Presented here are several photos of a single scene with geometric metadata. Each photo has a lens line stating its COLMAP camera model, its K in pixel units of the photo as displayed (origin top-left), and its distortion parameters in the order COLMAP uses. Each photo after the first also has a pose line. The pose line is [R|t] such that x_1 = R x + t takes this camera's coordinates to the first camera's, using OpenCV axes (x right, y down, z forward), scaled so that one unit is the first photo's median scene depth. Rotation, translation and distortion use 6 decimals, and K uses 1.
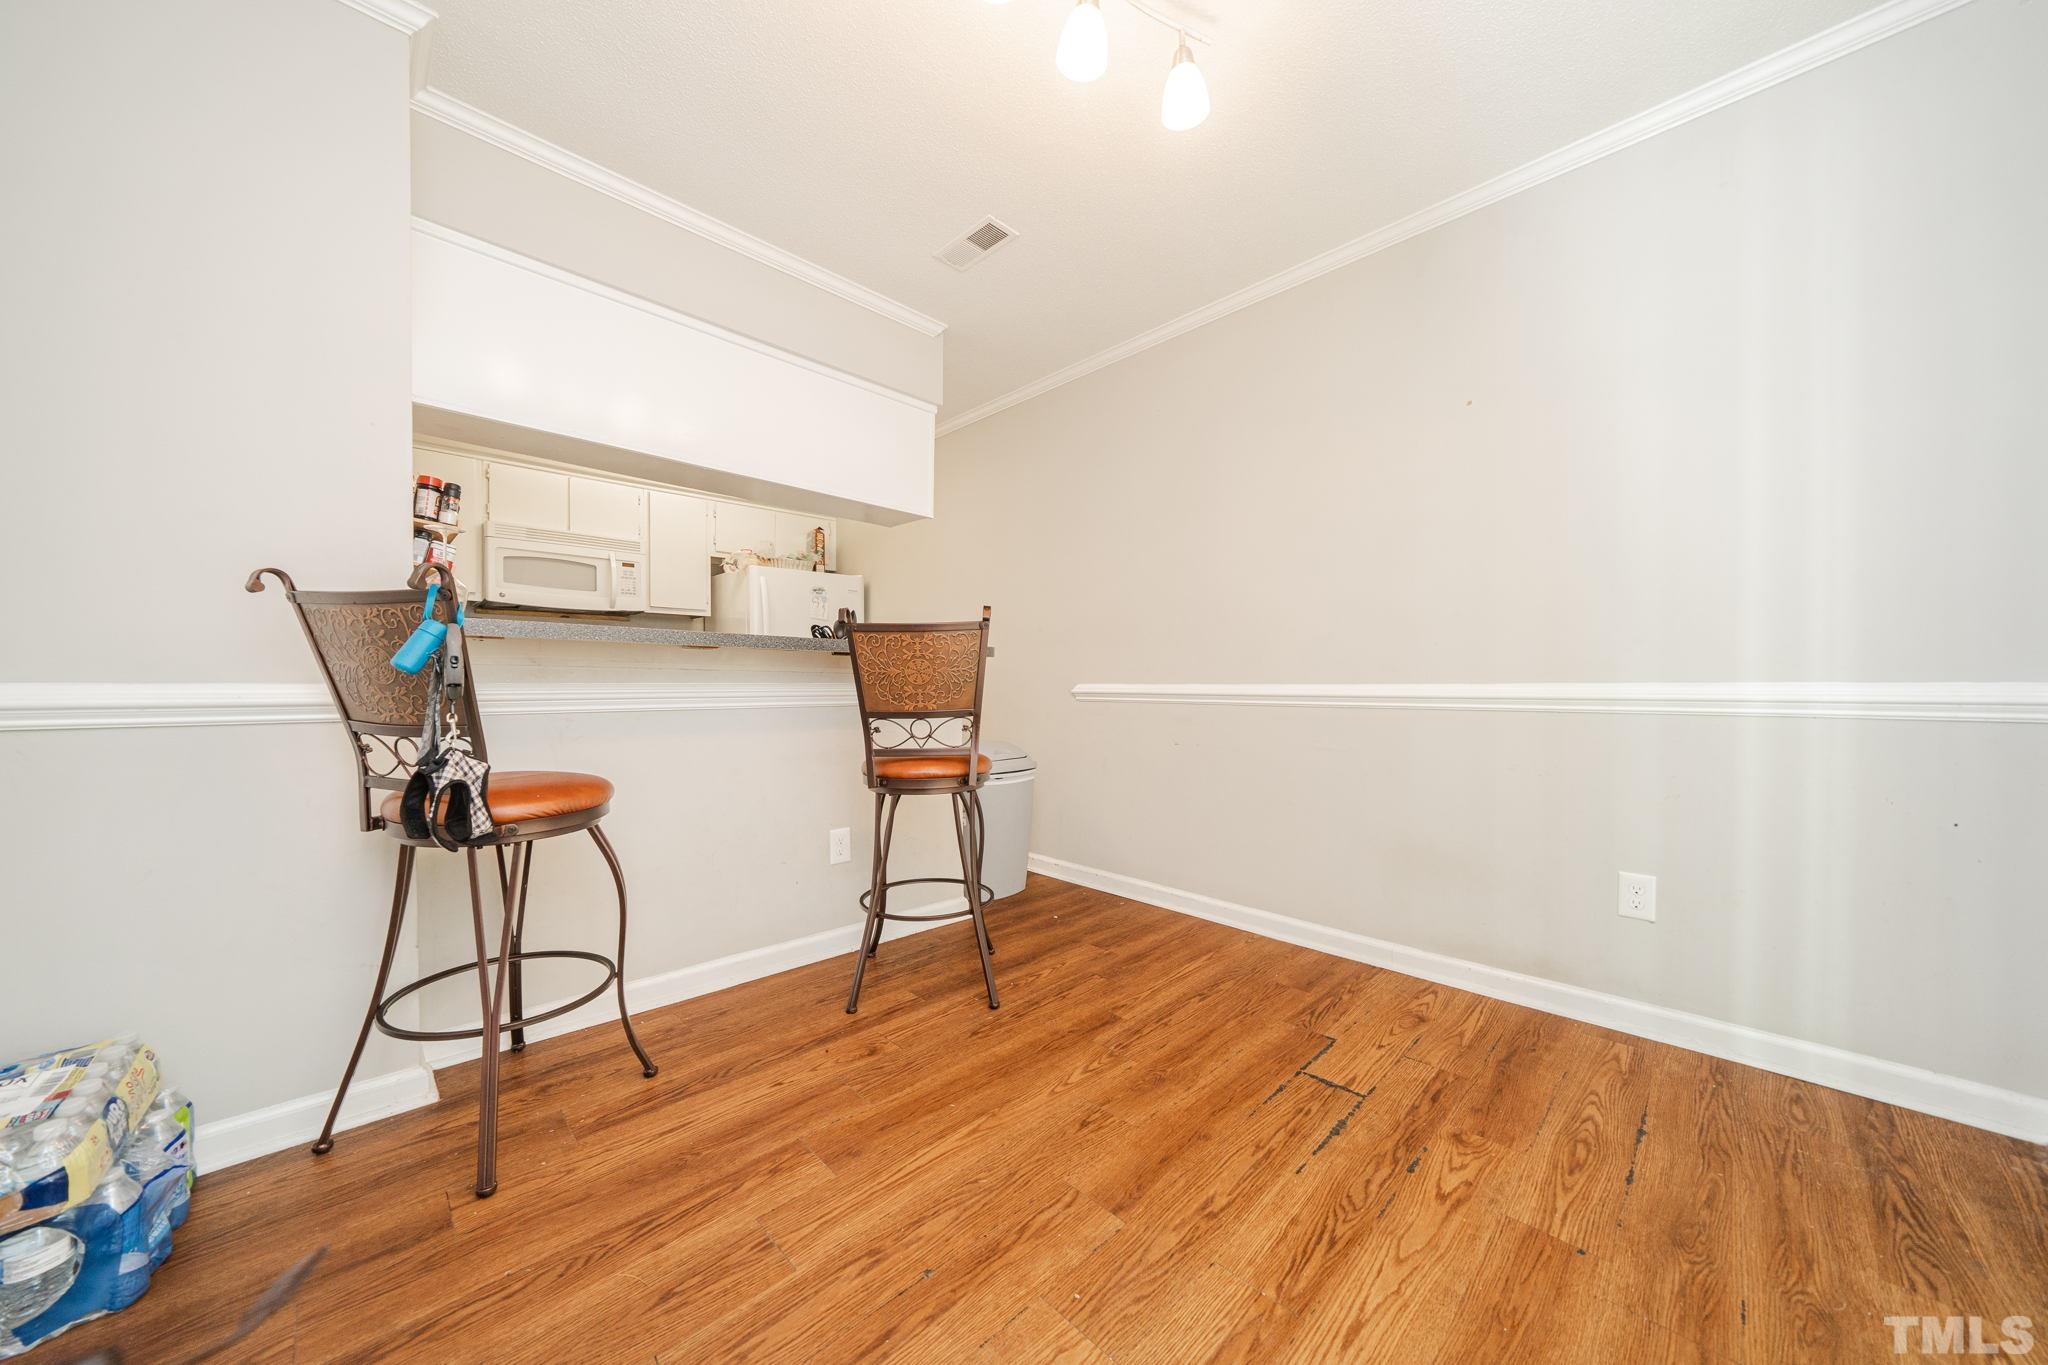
lens RADIAL K [[737.5, 0, 1024.0], [0, 737.5, 682.5], [0, 0, 1]] dist [-0.001360, -0.000187]
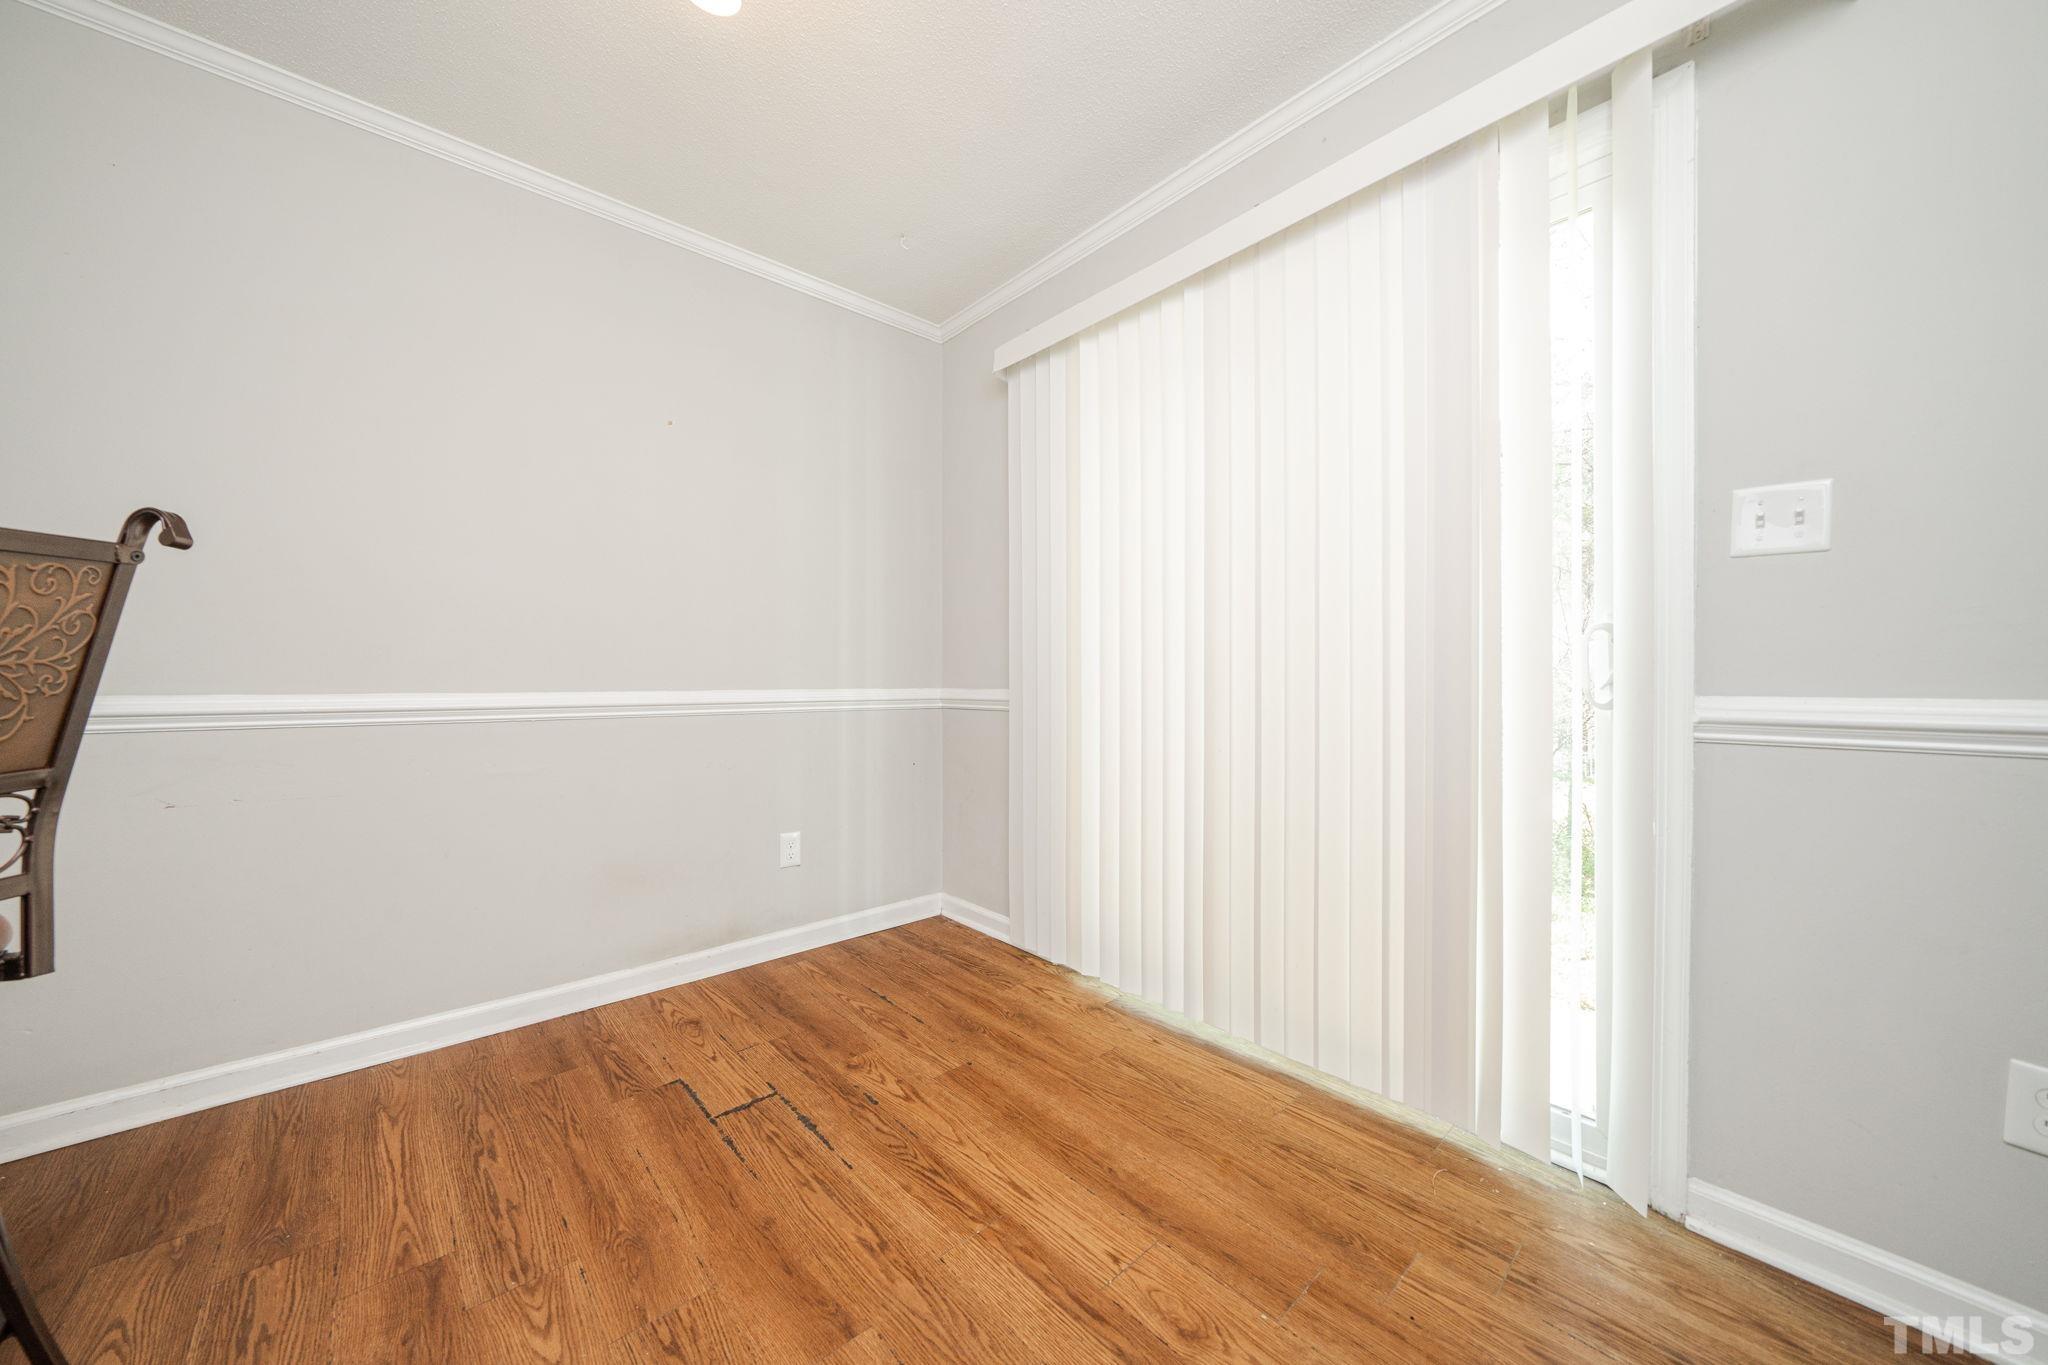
lens RADIAL K [[737.5, 0, 1024.0], [0, 737.5, 682.5], [0, 0, 1]] dist [-0.001360, -0.000187]
pose [[0.003817, 0.003125, 0.999988, -0.575302], [0.001586, 0.999994, -0.003131, -0.008820], [-0.999991, 0.001598, 0.003812, 0.654514]]
